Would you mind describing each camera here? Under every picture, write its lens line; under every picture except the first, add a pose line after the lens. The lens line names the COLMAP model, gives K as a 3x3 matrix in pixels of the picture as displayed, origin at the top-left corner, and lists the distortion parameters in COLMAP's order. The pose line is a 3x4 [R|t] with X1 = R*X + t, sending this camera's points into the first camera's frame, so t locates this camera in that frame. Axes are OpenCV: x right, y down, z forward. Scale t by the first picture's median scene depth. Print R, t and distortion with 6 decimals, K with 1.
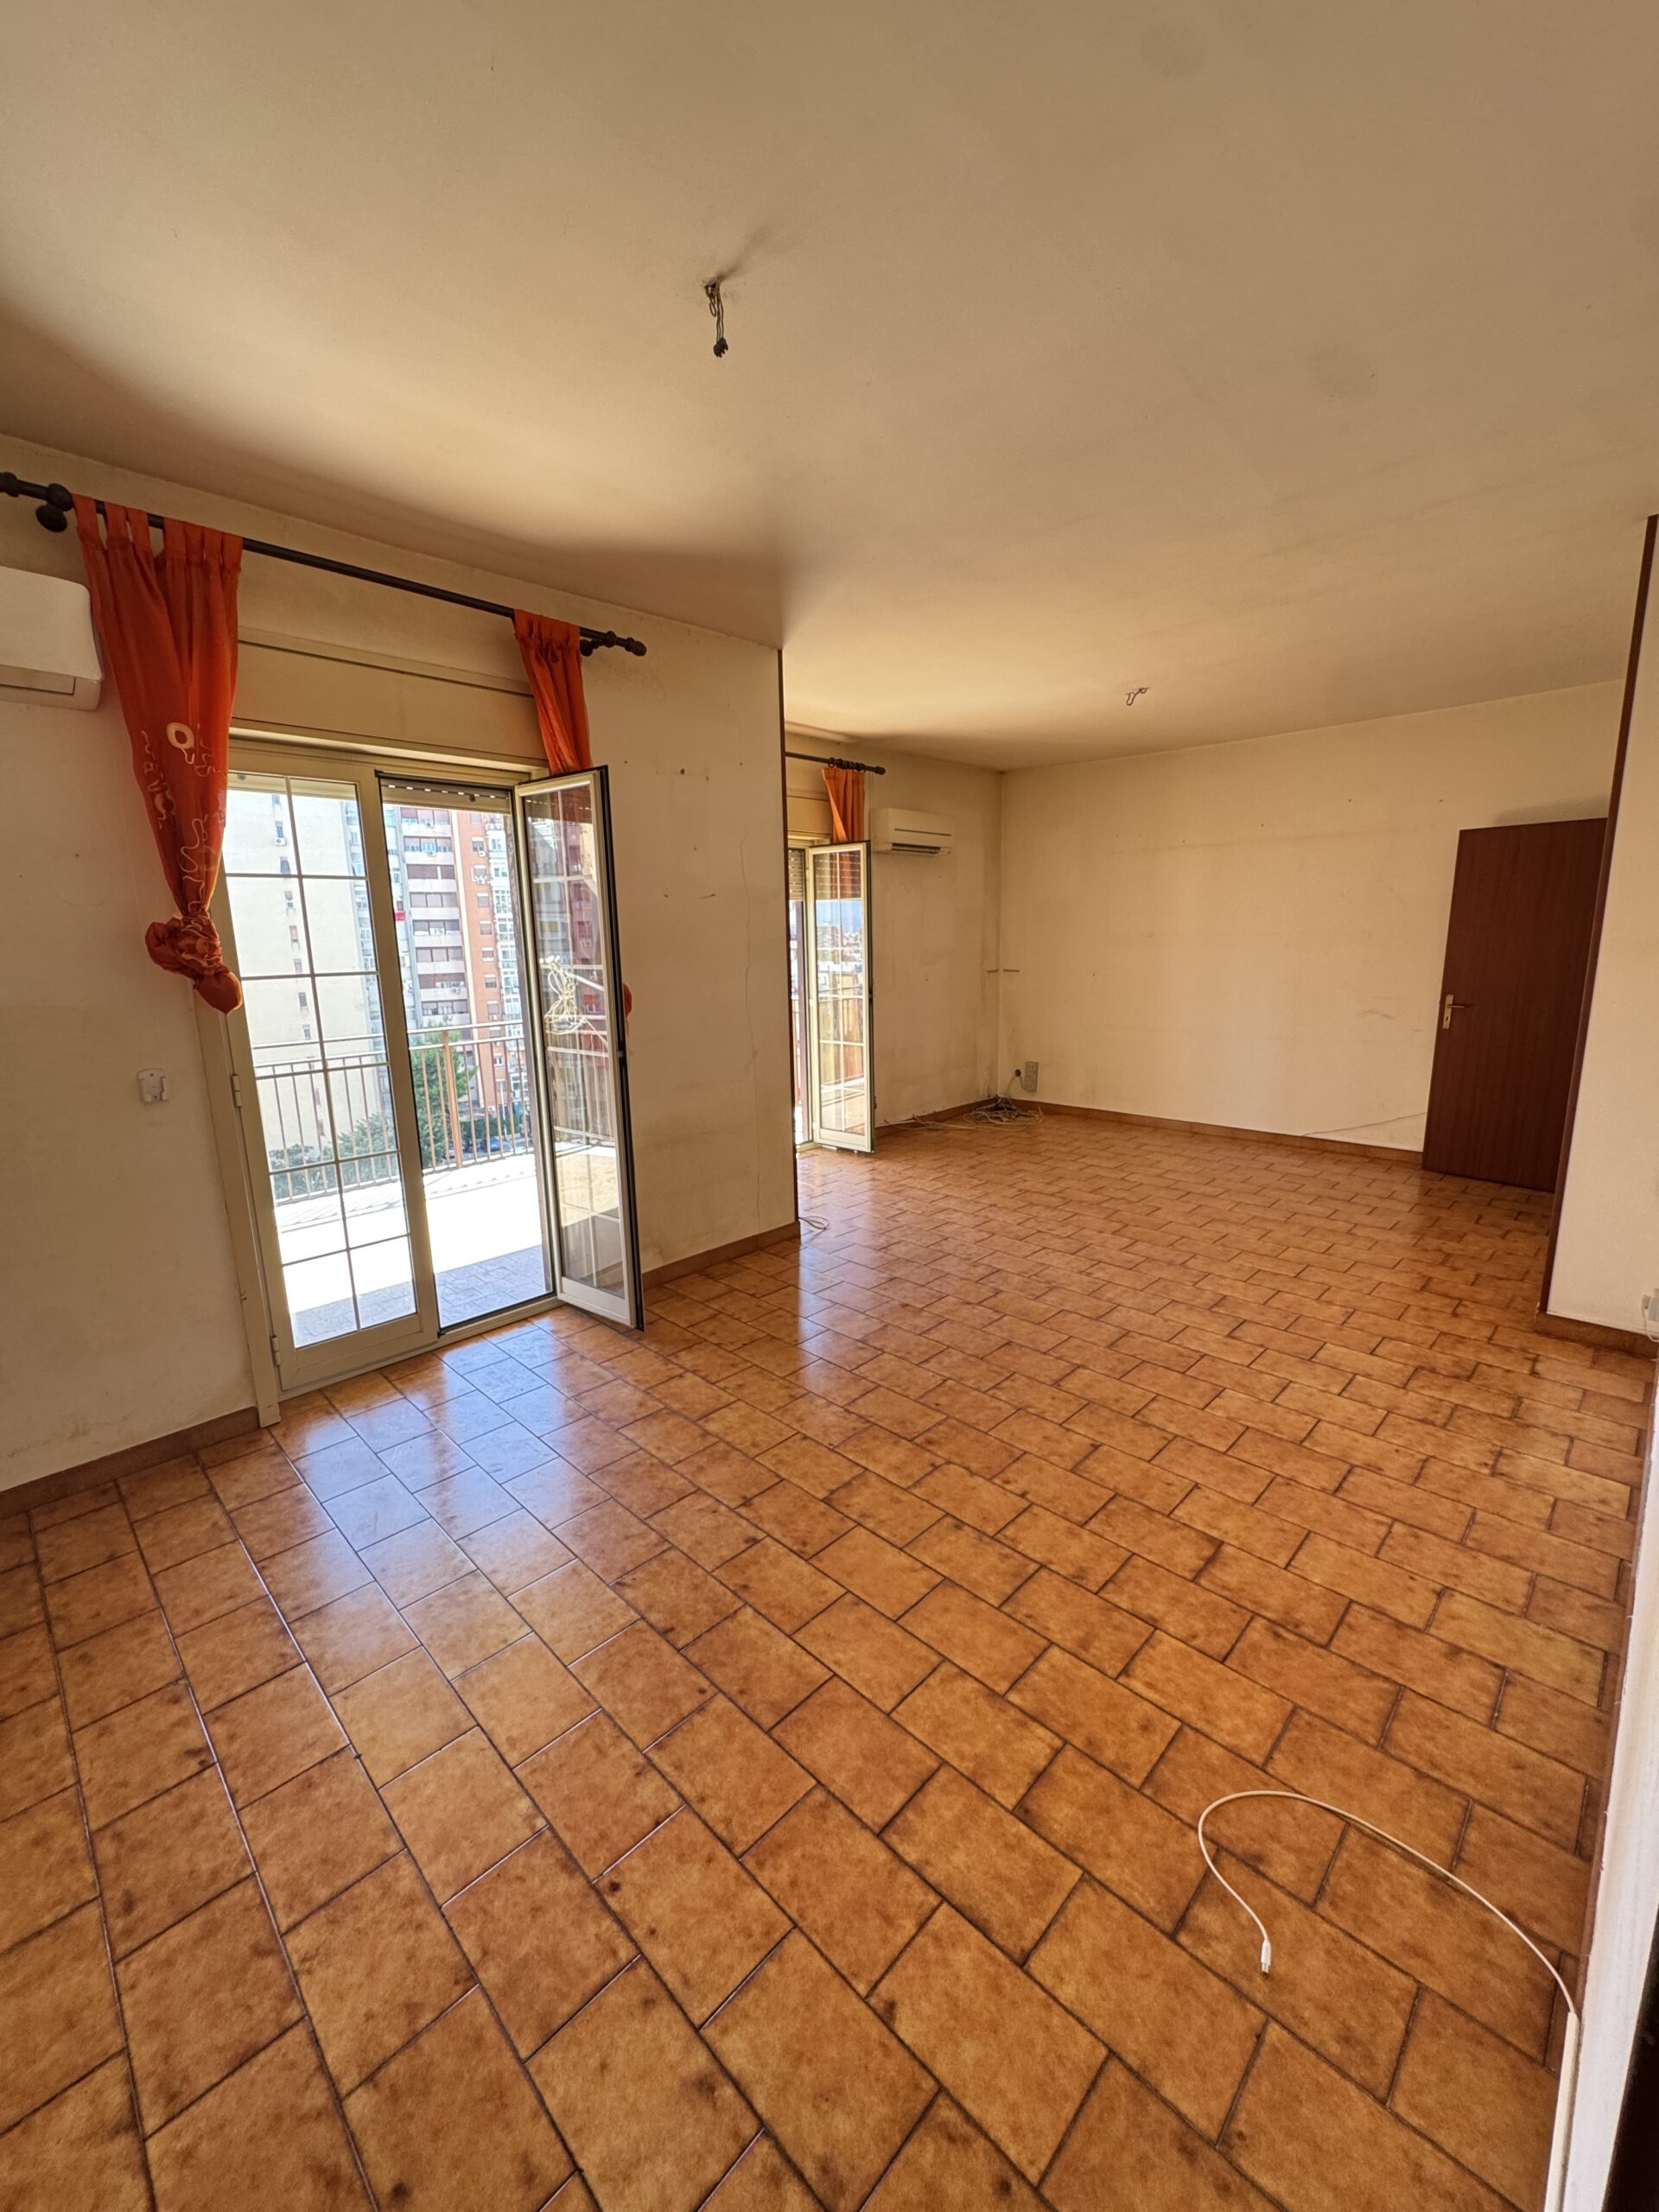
lens RADIAL K [[890.7, 0, 833.8], [0, 890.7, 1097.2], [0, 0, 1]] dist [-0.004742, 0.000385]
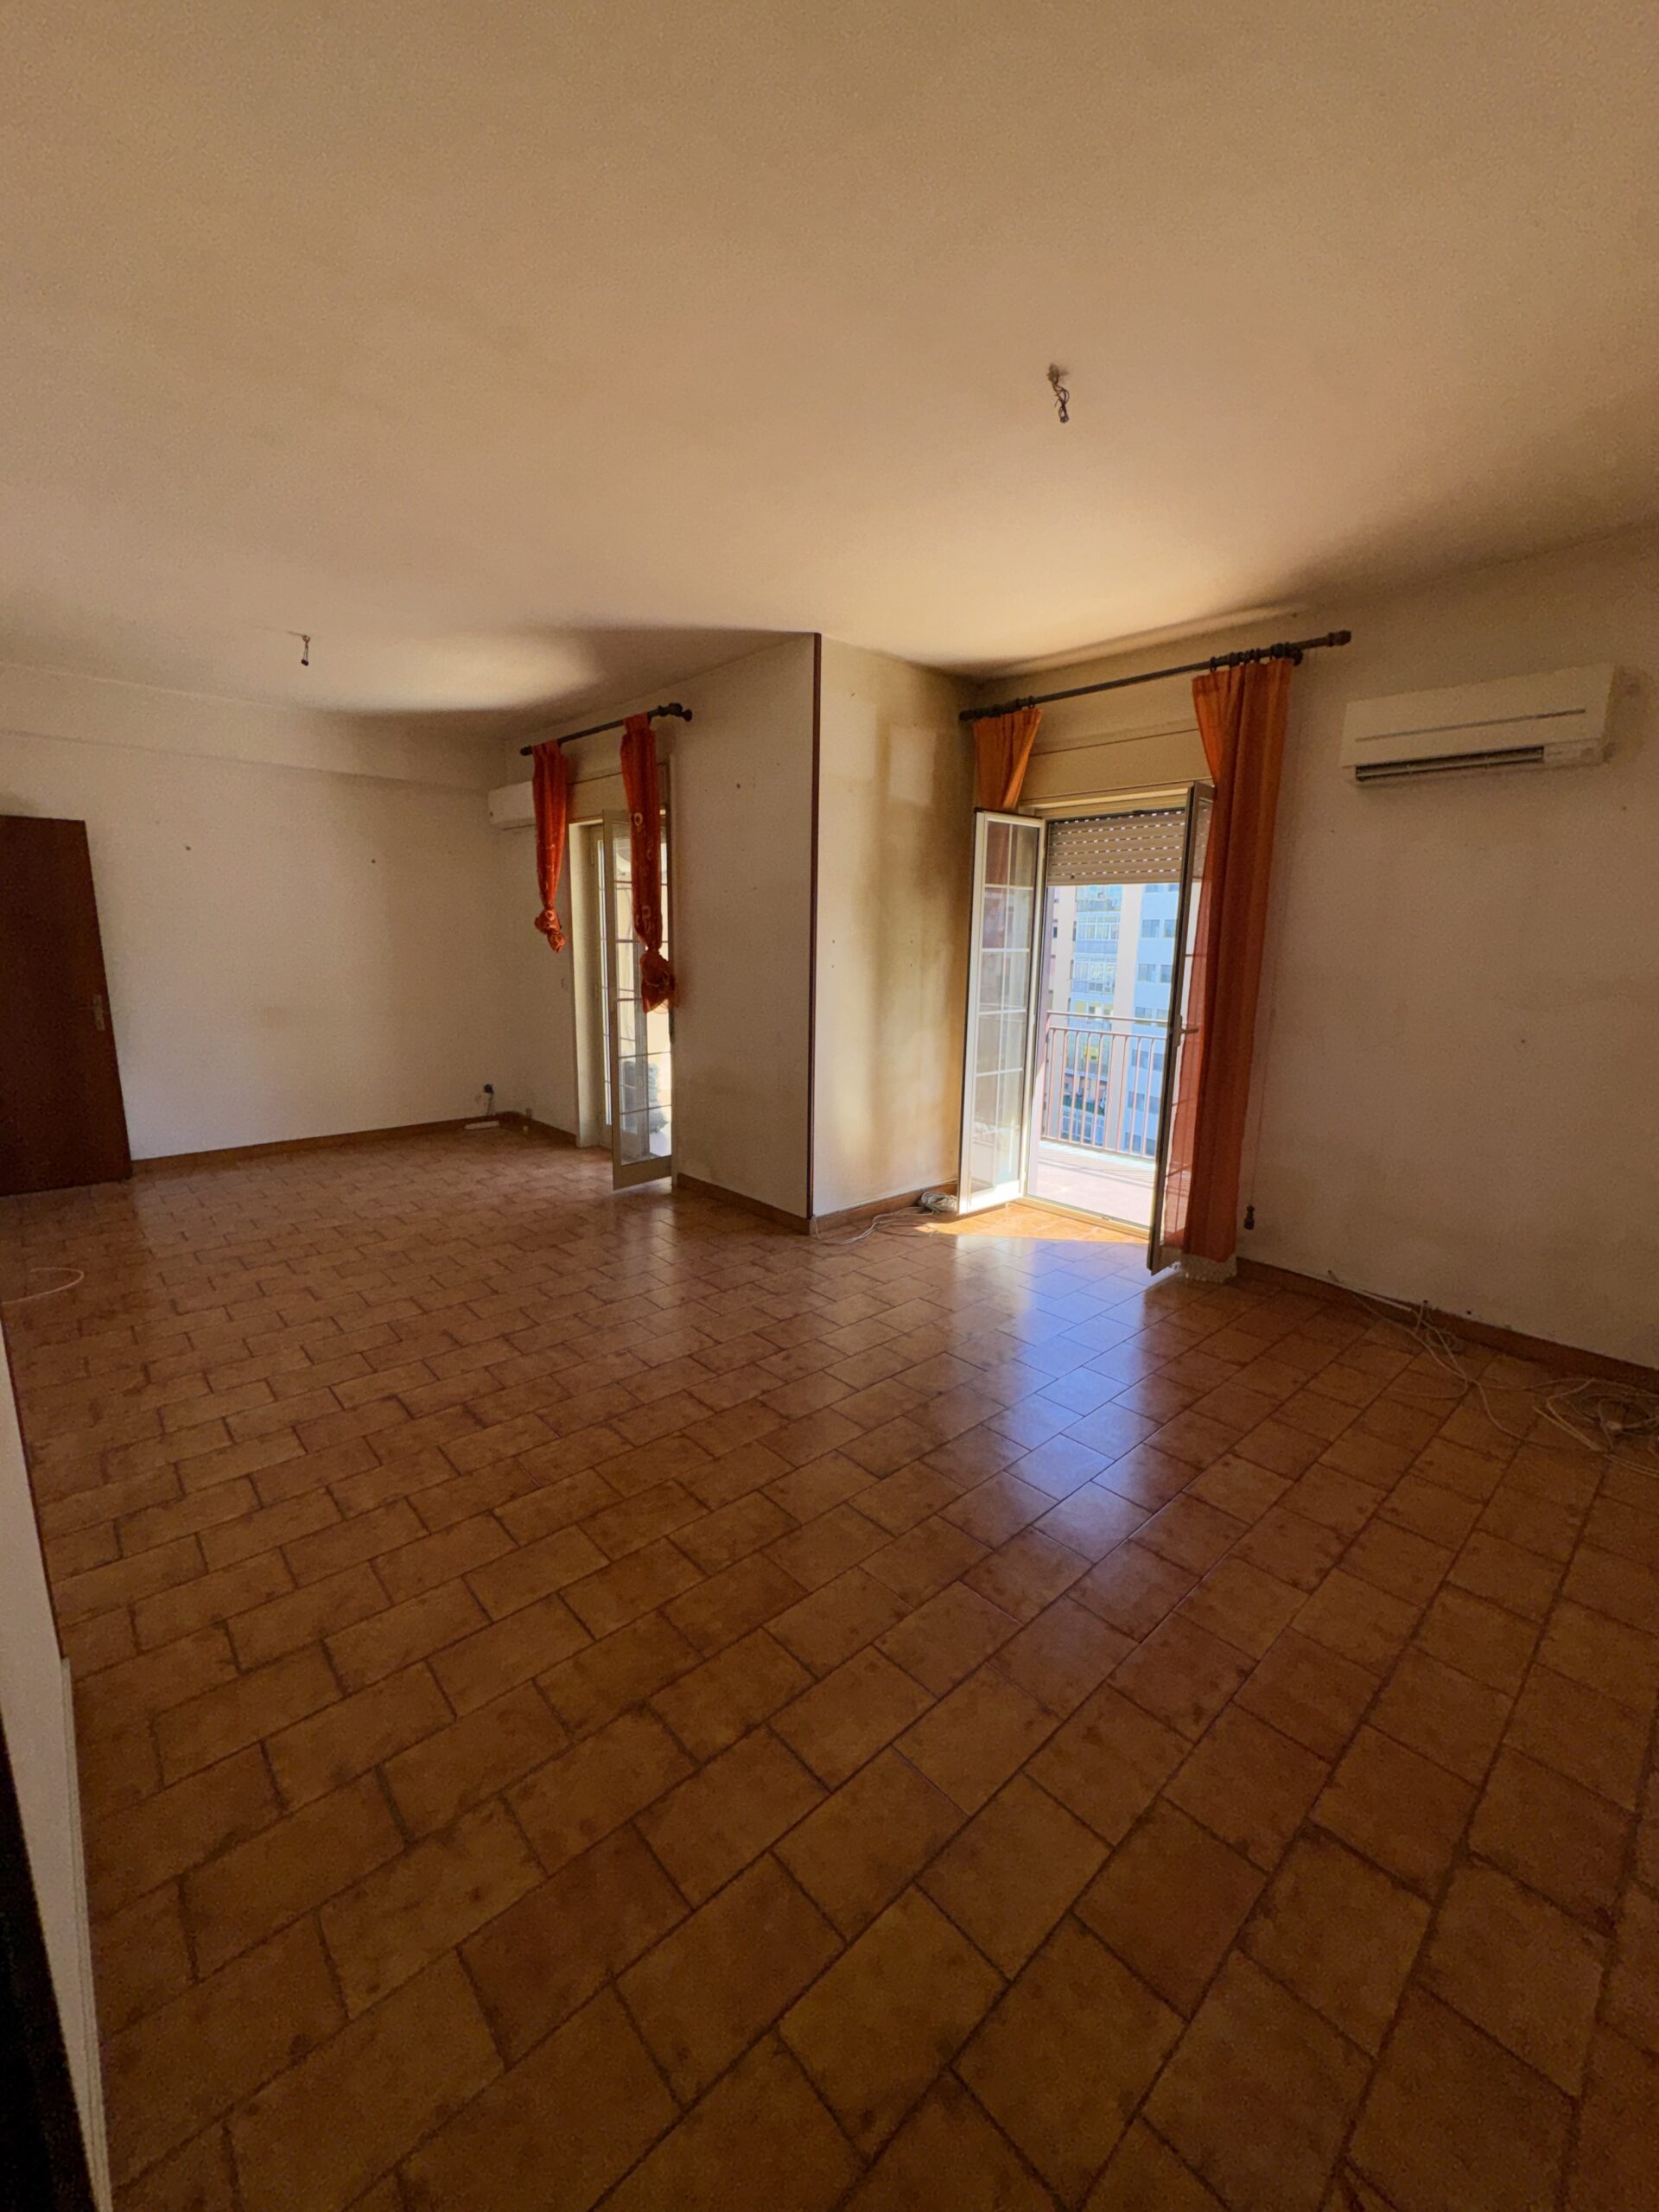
lens RADIAL K [[890.7, 0, 833.4], [0, 890.7, 1102.5], [0, 0, 1]] dist [-0.004742, 0.000385]
pose [[-0.060002, 0.204029, -0.977124, 1.028772], [-0.197275, 0.957157, 0.211974, -0.227983], [0.978510, 0.205481, -0.017181, 1.179768]]
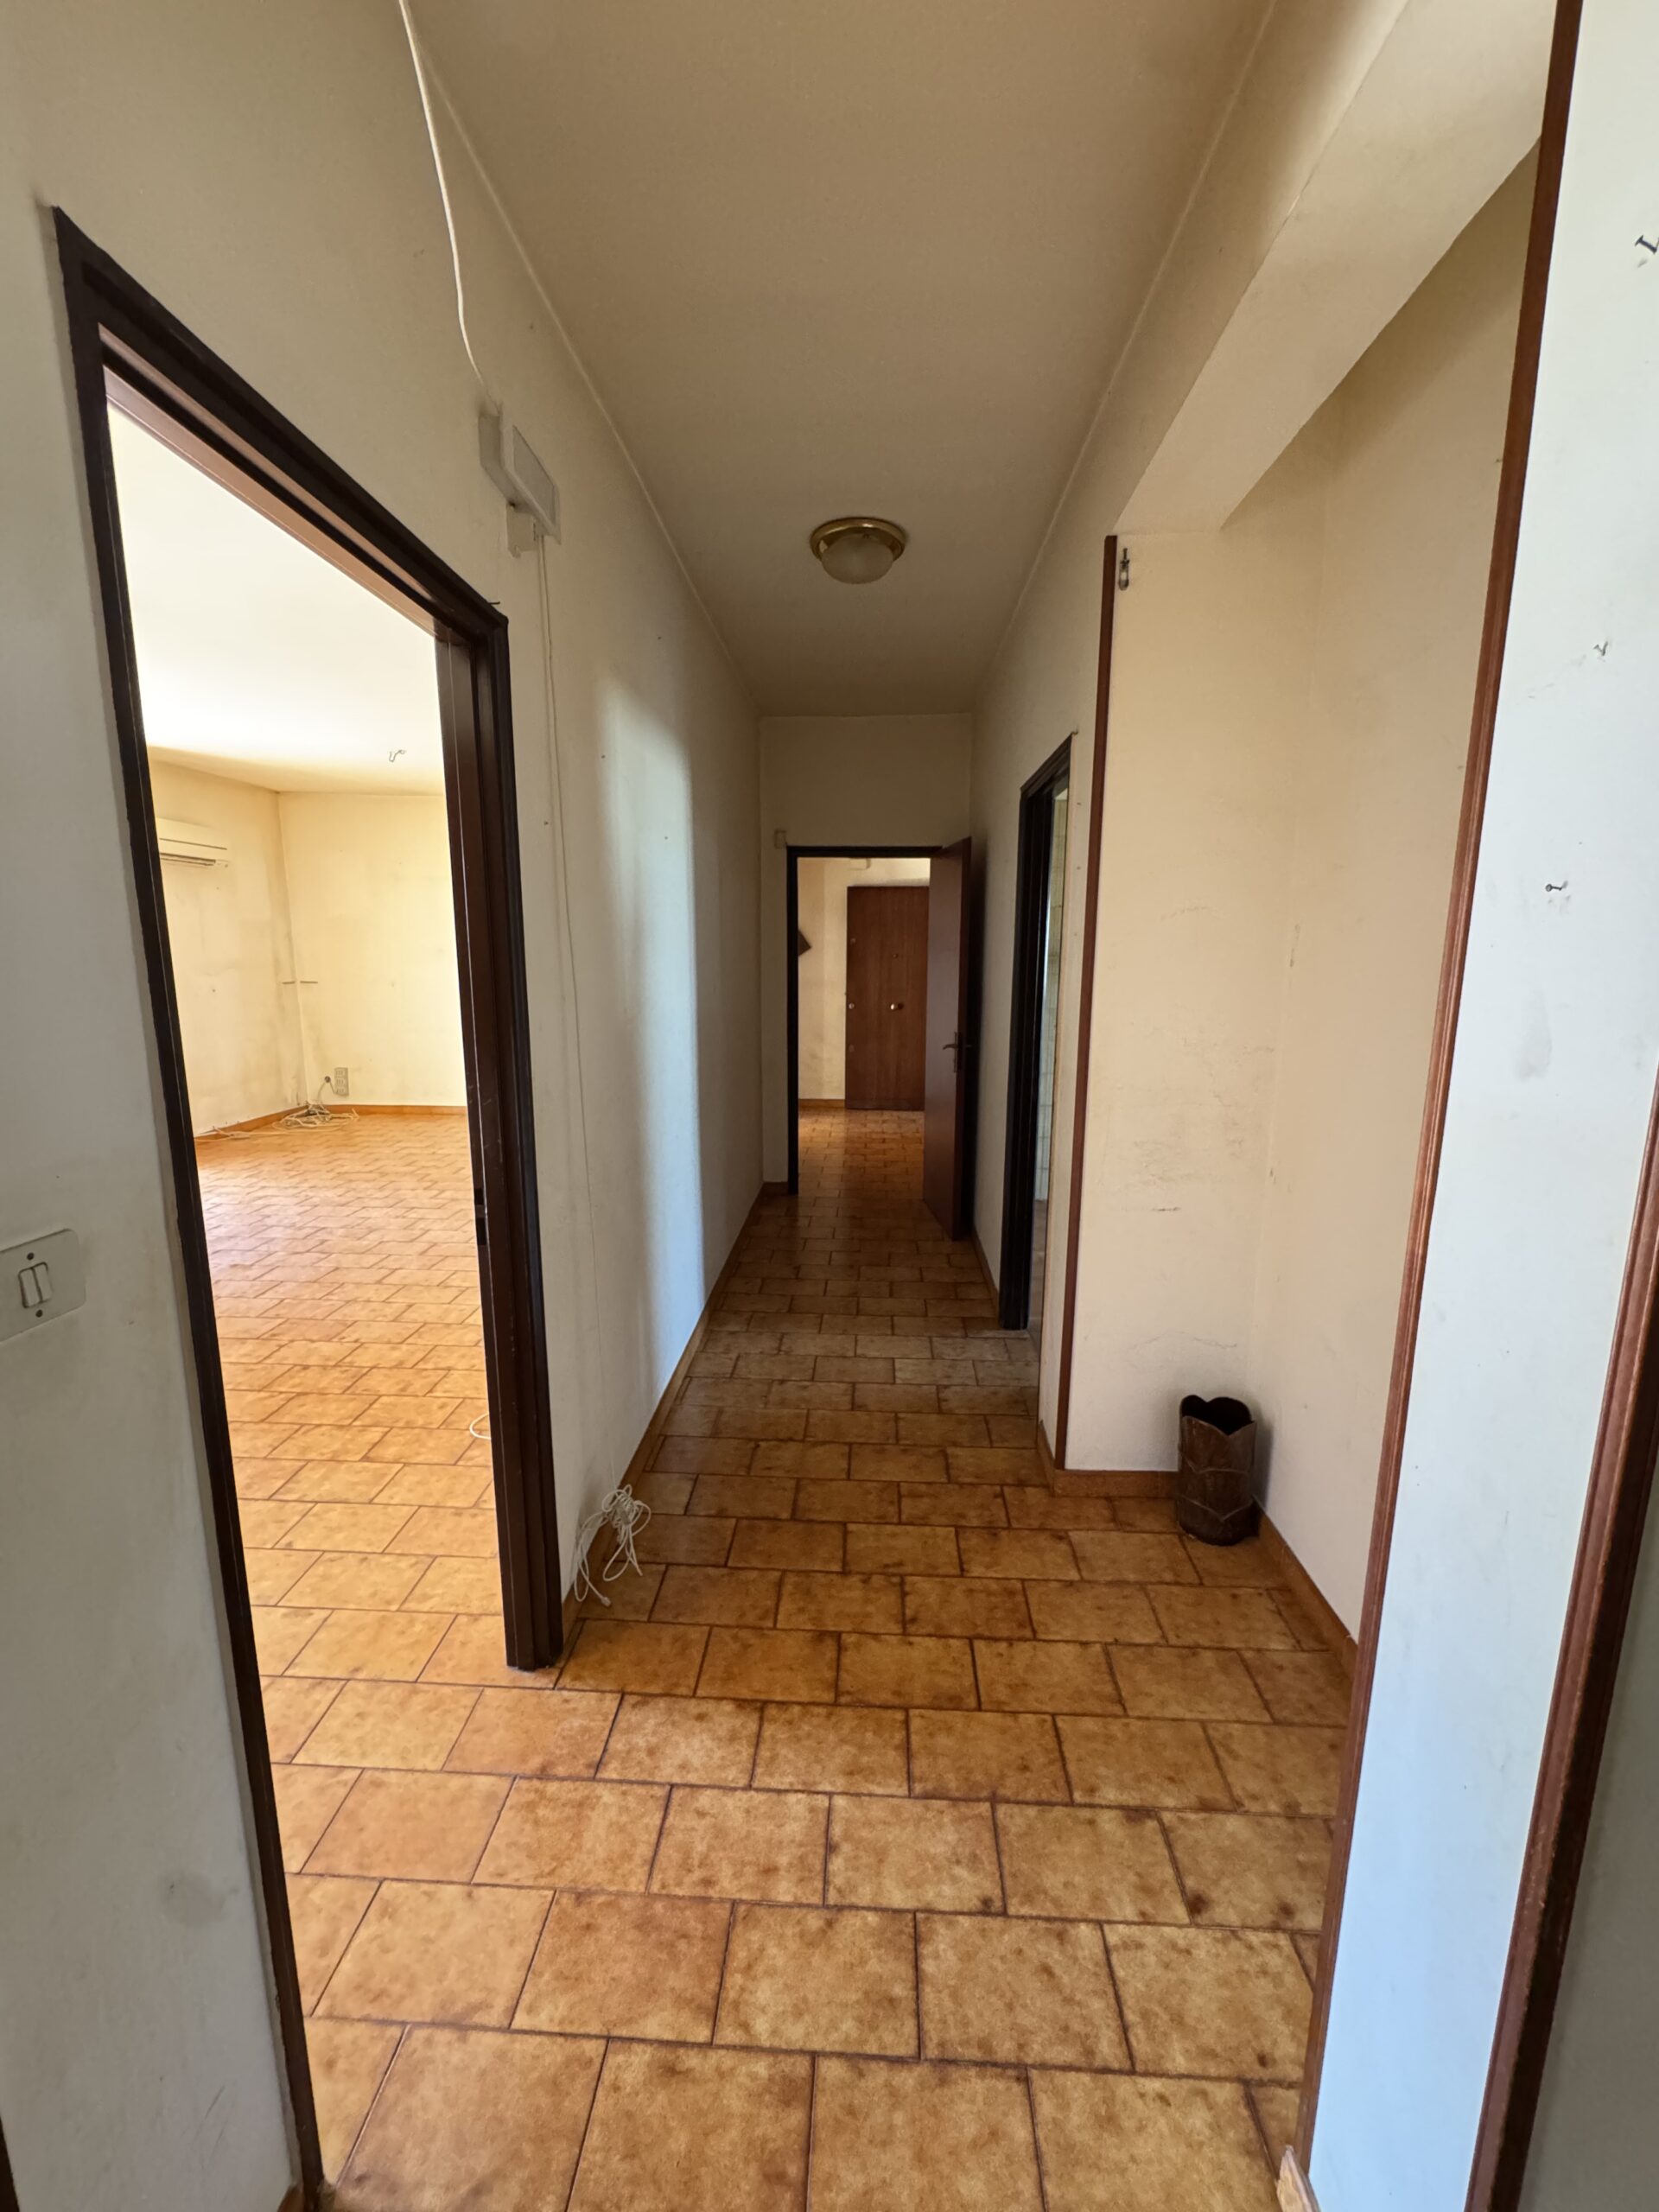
lens RADIAL K [[890.7, 0, 829.9], [0, 890.7, 1105.7], [0, 0, 1]] dist [-0.004742, 0.000385]
pose [[0.753460, -0.093472, 0.650815, -0.063508], [0.102422, 0.994445, 0.024250, 0.075836], [-0.649467, 0.048386, 0.758849, -0.353974]]
